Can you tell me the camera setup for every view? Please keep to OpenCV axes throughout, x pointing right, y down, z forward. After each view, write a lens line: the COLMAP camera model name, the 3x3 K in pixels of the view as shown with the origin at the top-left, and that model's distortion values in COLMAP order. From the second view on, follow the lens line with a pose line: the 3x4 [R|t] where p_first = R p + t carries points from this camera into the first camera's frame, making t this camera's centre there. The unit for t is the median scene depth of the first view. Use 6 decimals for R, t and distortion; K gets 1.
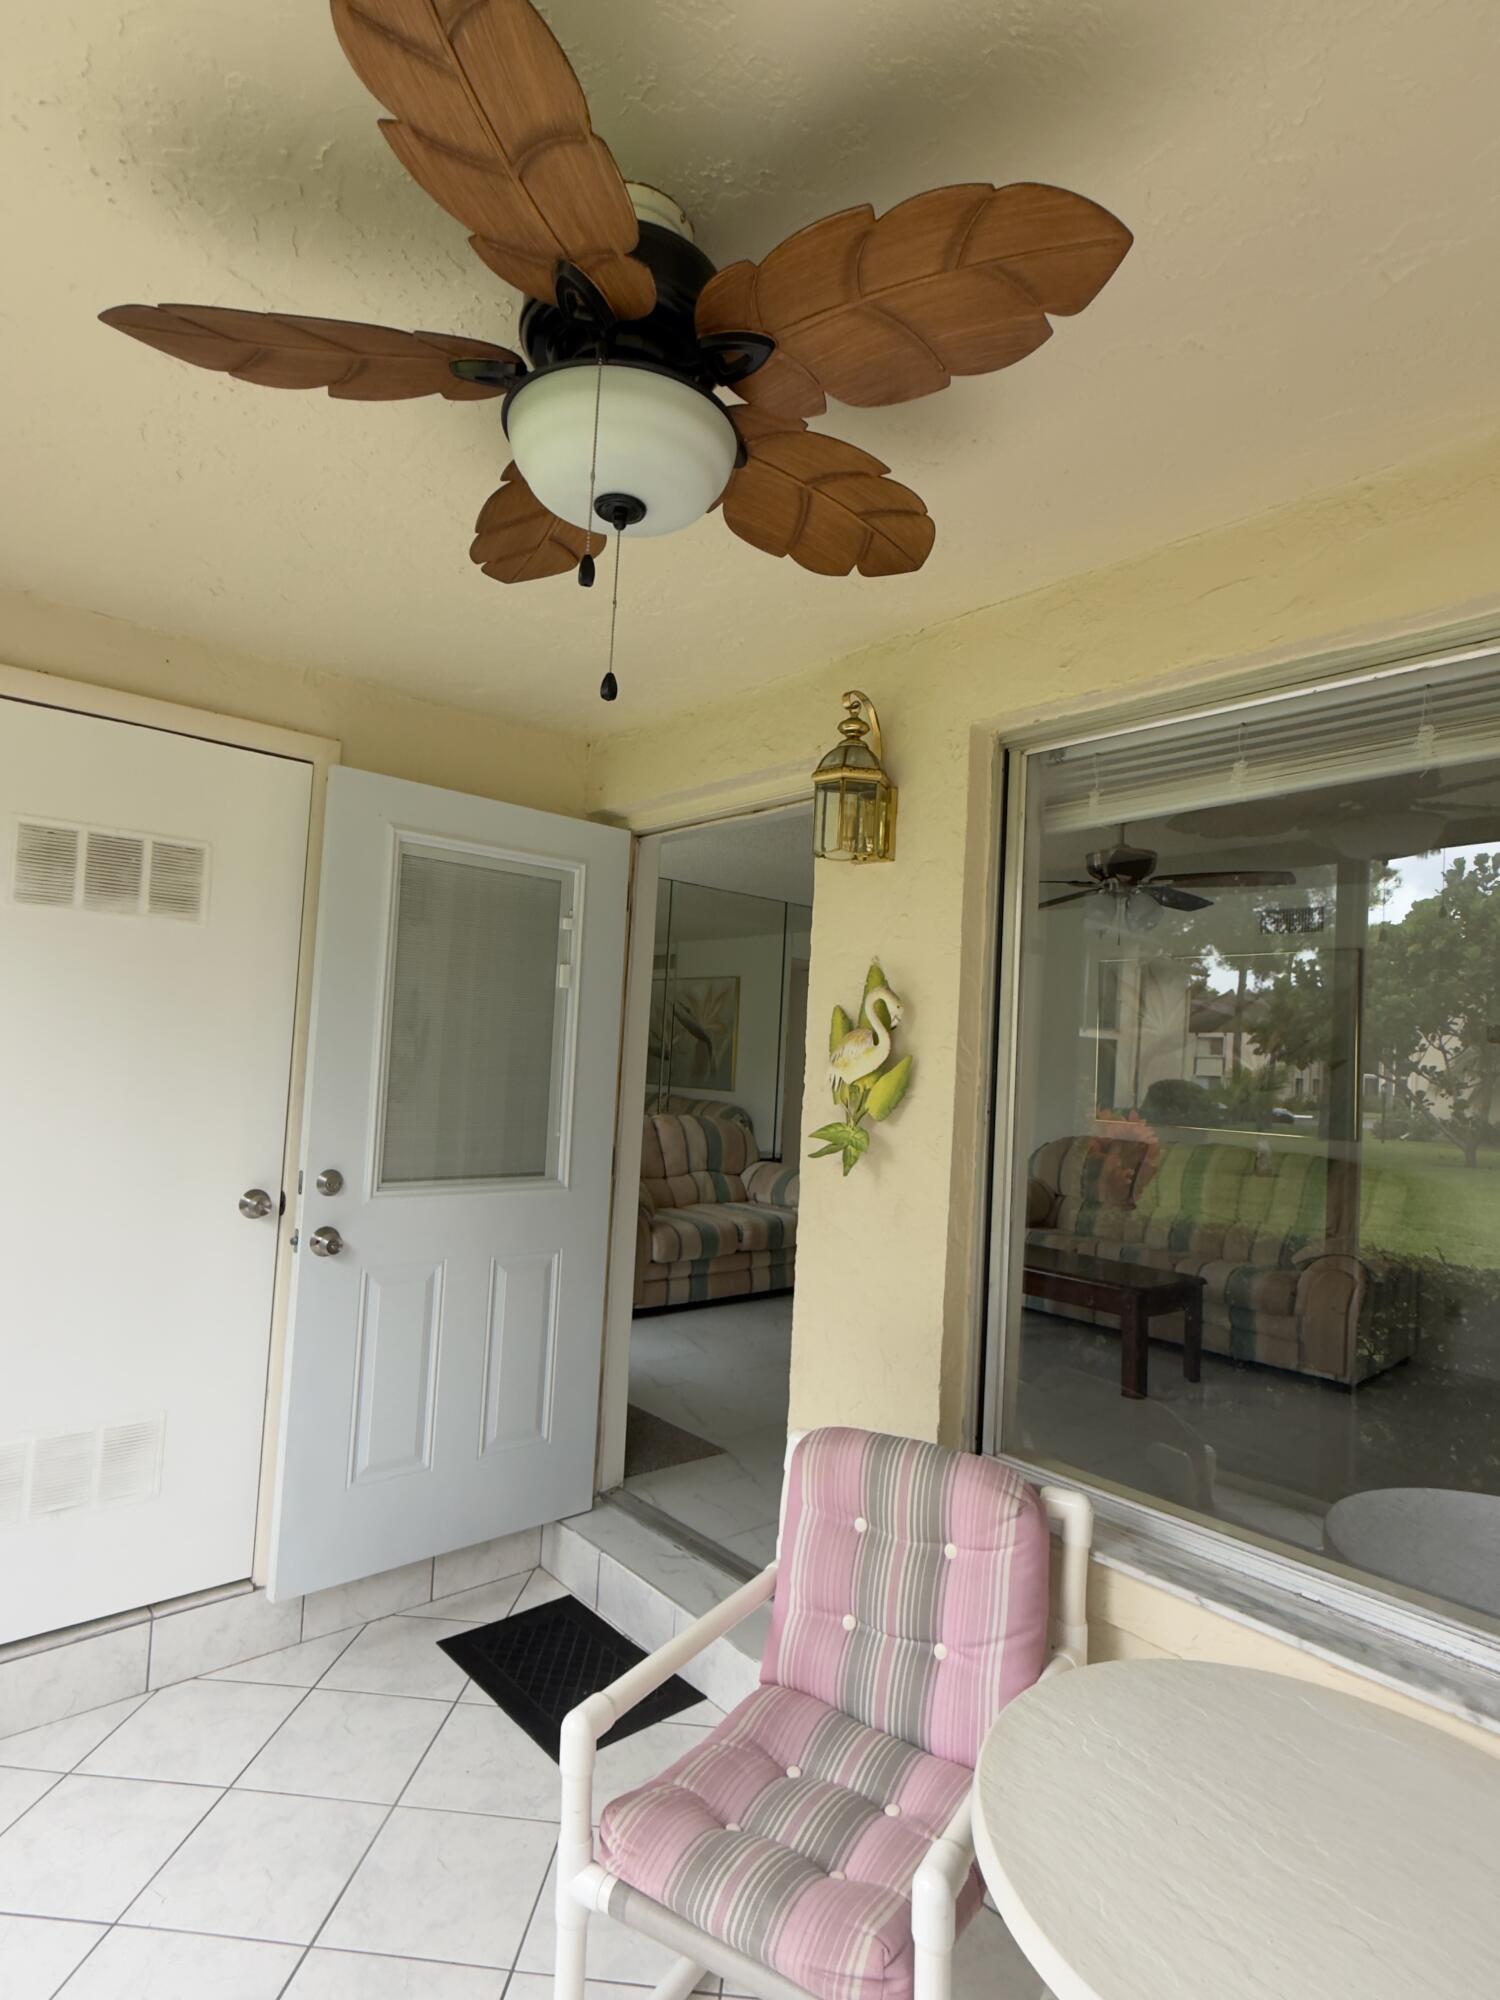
lens RADIAL K [[1067.1, 0, 761.5], [0, 1067.1, 1001.2], [0, 0, 1]] dist [0.014192, -0.001759]
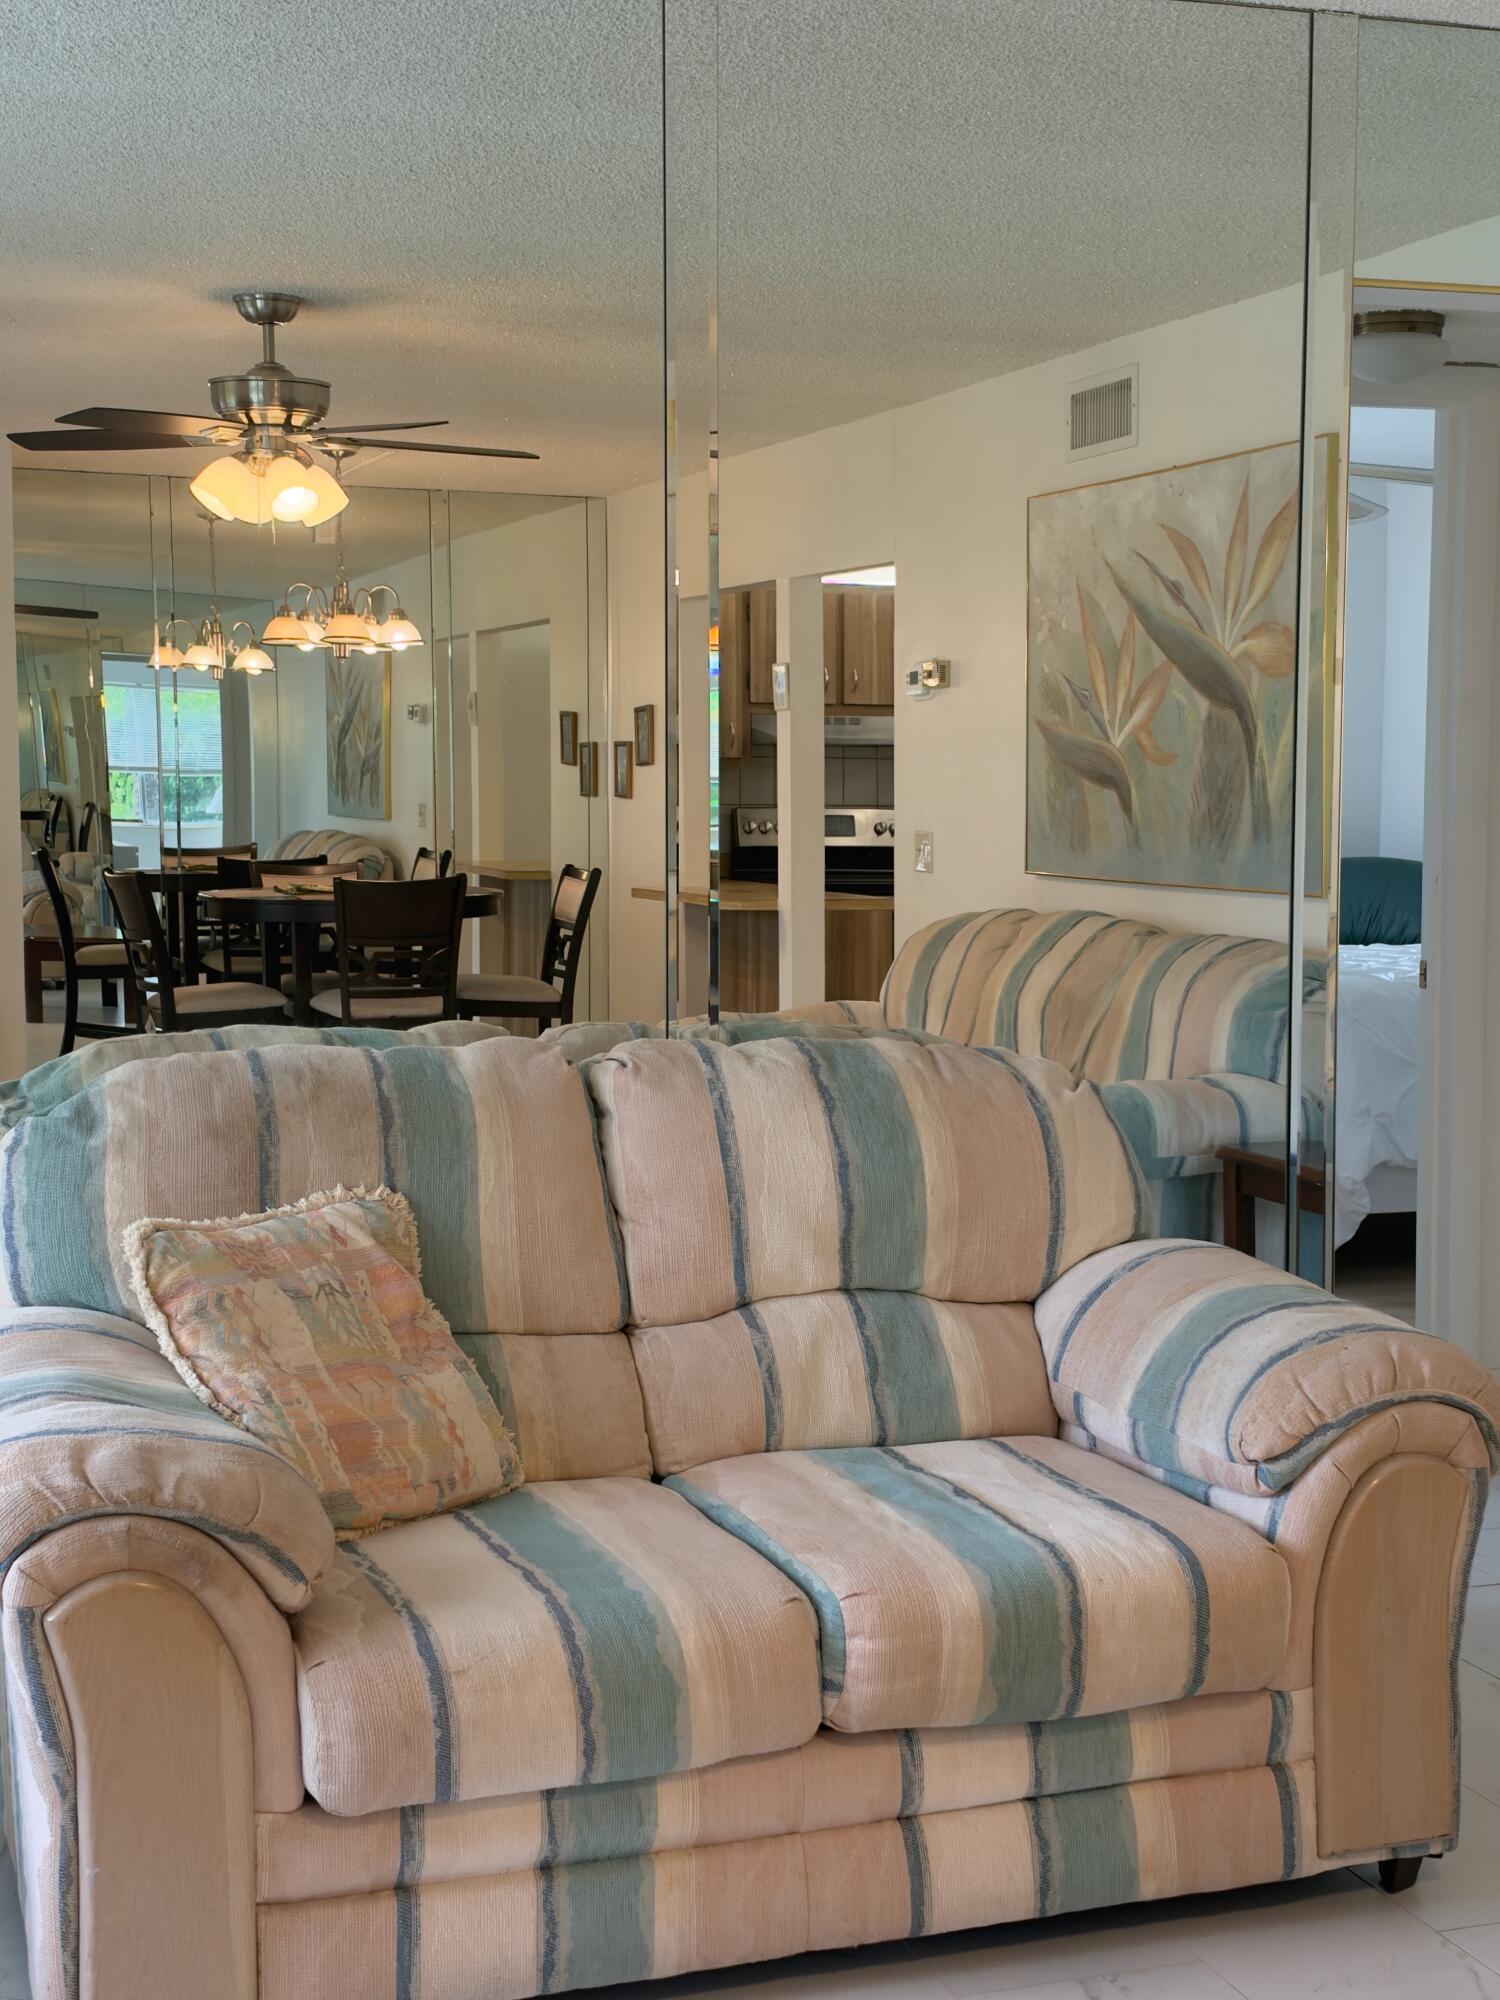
lens RADIAL K [[2877.8, 0, 742.4], [0, 2877.8, 1025.8], [0, 0, 1]] dist [0.166977, 0.000000]
pose [[0.923940, -0.018814, -0.382076, 0.440406], [0.069732, 0.990339, 0.119861, 0.093644], [0.376129, -0.137387, 0.916325, 1.305270]]
